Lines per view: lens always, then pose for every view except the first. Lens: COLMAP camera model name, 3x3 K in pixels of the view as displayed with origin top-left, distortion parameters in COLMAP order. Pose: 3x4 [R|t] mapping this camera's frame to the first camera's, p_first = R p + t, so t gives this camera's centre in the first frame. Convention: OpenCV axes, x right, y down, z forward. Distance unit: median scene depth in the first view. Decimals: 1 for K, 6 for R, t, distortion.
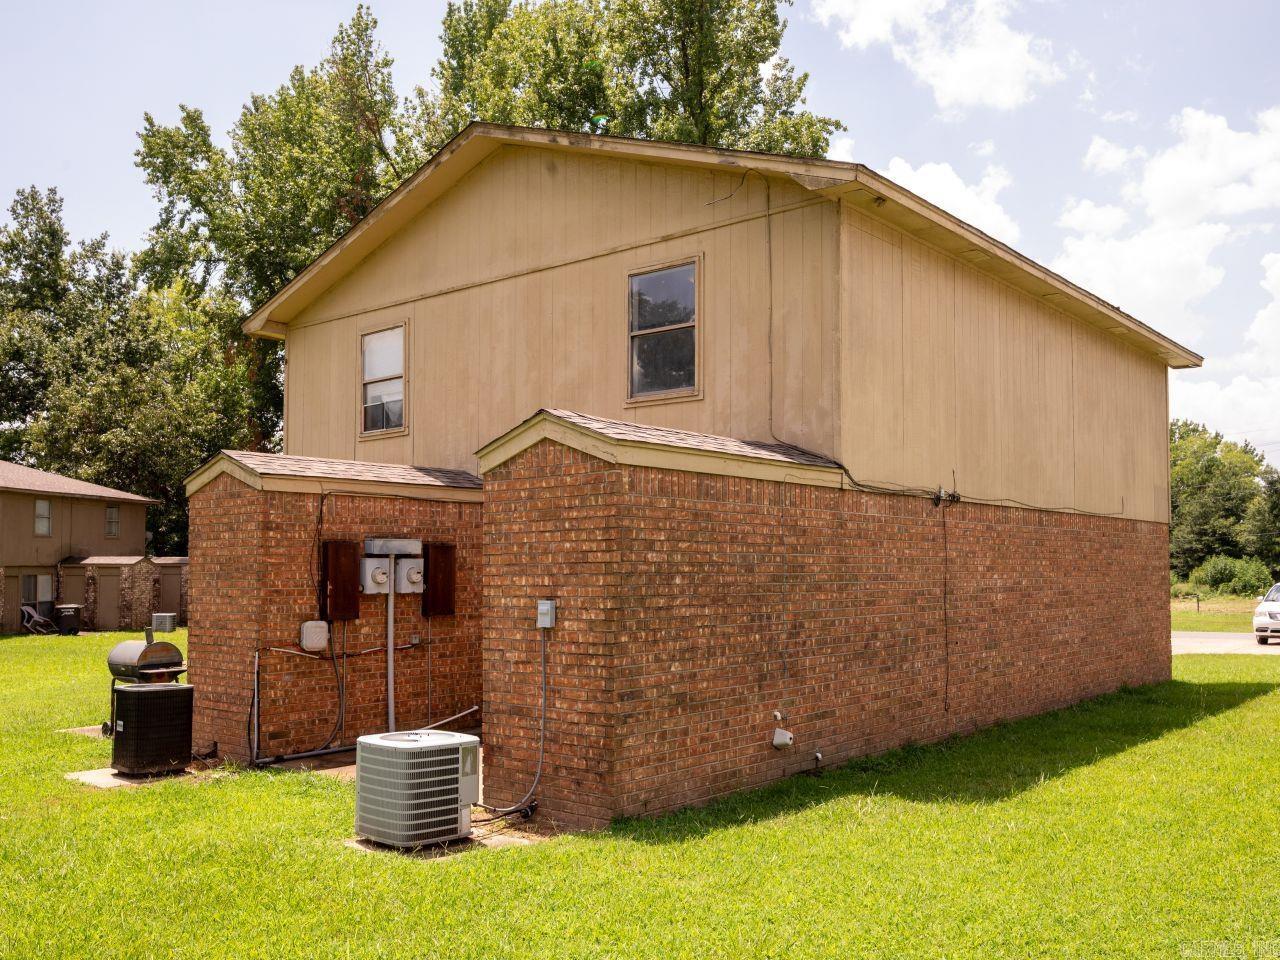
lens RADIAL K [[1152.5, 0, 640.0], [0, 1152.5, 480.0], [0, 0, 1]] dist [0.000320, -0.000634]
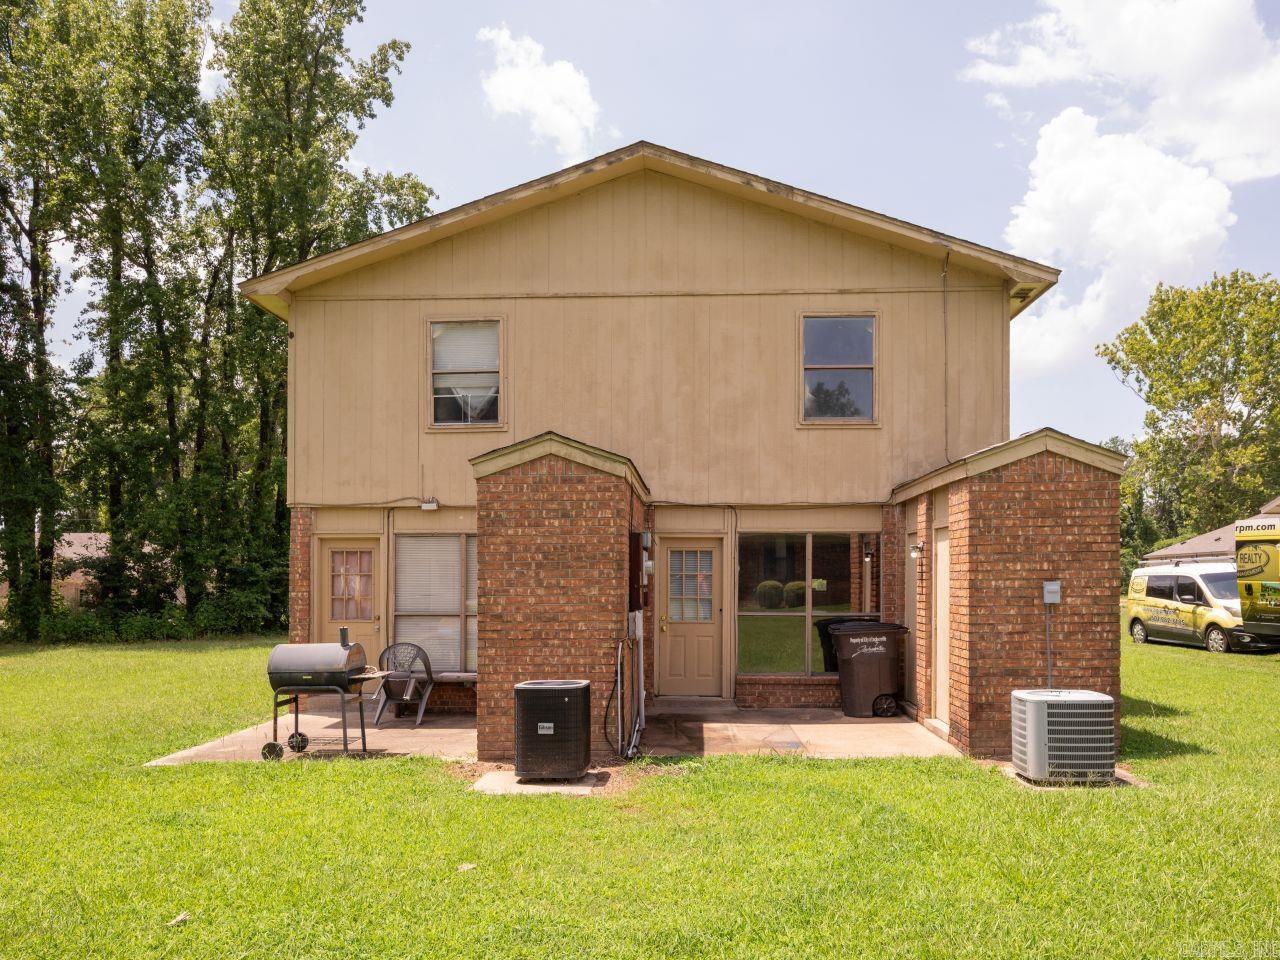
lens RADIAL K [[946.1, 0, 672.8], [0, 946.1, 551.6], [0, 0, 1]] dist [-0.000491, -0.003112]
pose [[0.782547, 0.019608, 0.622283, -0.771254], [-0.045917, 0.998600, 0.026278, 0.047620], [-0.620897, -0.049137, 0.782351, 0.338738]]
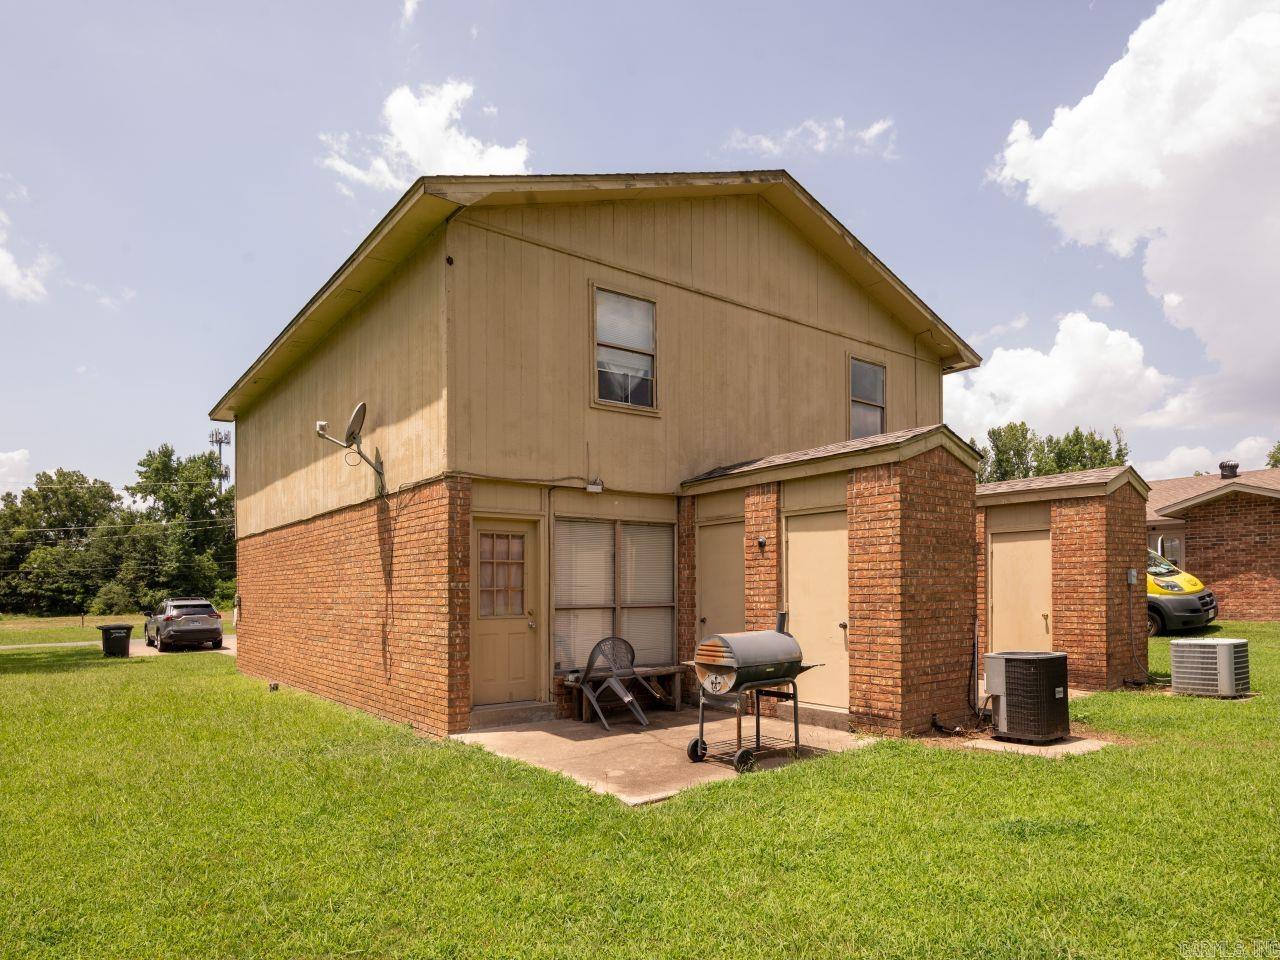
lens RADIAL K [[785.1, 0, 640.3], [0, 785.1, 570.2], [0, 0, 1]] dist [0.002896, 0.000518]
pose [[0.202468, 0.027691, 0.978897, -1.100124], [-0.062901, 0.997904, -0.015219, 0.130152], [-0.977267, -0.058492, 0.203785, 1.127015]]
